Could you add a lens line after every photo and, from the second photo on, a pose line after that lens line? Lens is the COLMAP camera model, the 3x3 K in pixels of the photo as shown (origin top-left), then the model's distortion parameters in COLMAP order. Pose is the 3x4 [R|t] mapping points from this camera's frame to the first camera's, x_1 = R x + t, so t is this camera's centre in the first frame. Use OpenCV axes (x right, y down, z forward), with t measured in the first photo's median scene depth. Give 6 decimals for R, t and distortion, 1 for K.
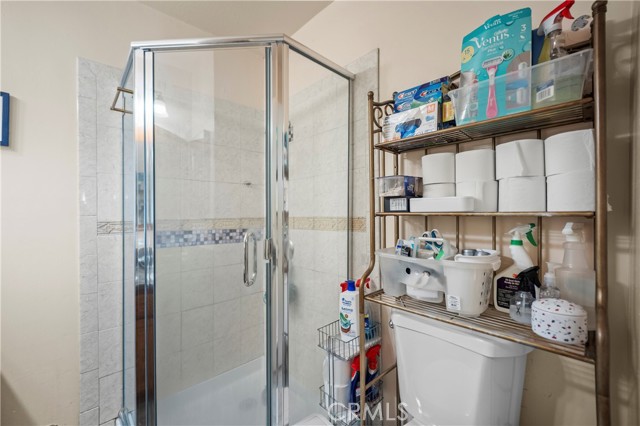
lens RADIAL K [[261.7, 0, 321.2], [0, 261.7, 211.4], [0, 0, 1]] dist [-0.008975, 0.000706]
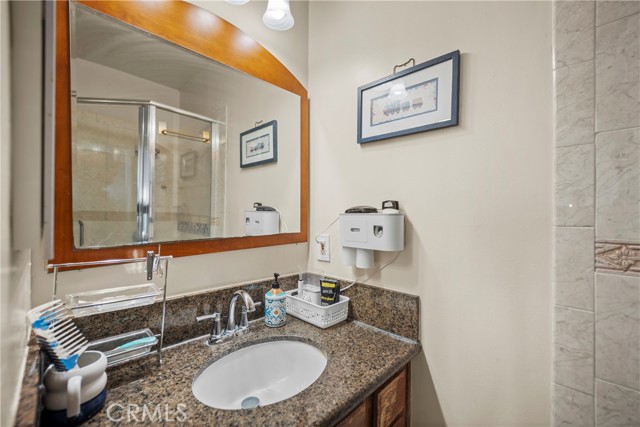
lens RADIAL K [[261.7, 0, 321.0], [0, 261.7, 213.0], [0, 0, 1]] dist [-0.008975, 0.000706]
pose [[0.051929, 0.003517, -0.998645, -0.448687], [-0.008139, 0.999962, 0.003098, -0.006816], [0.998618, 0.007967, 0.051955, 0.515154]]
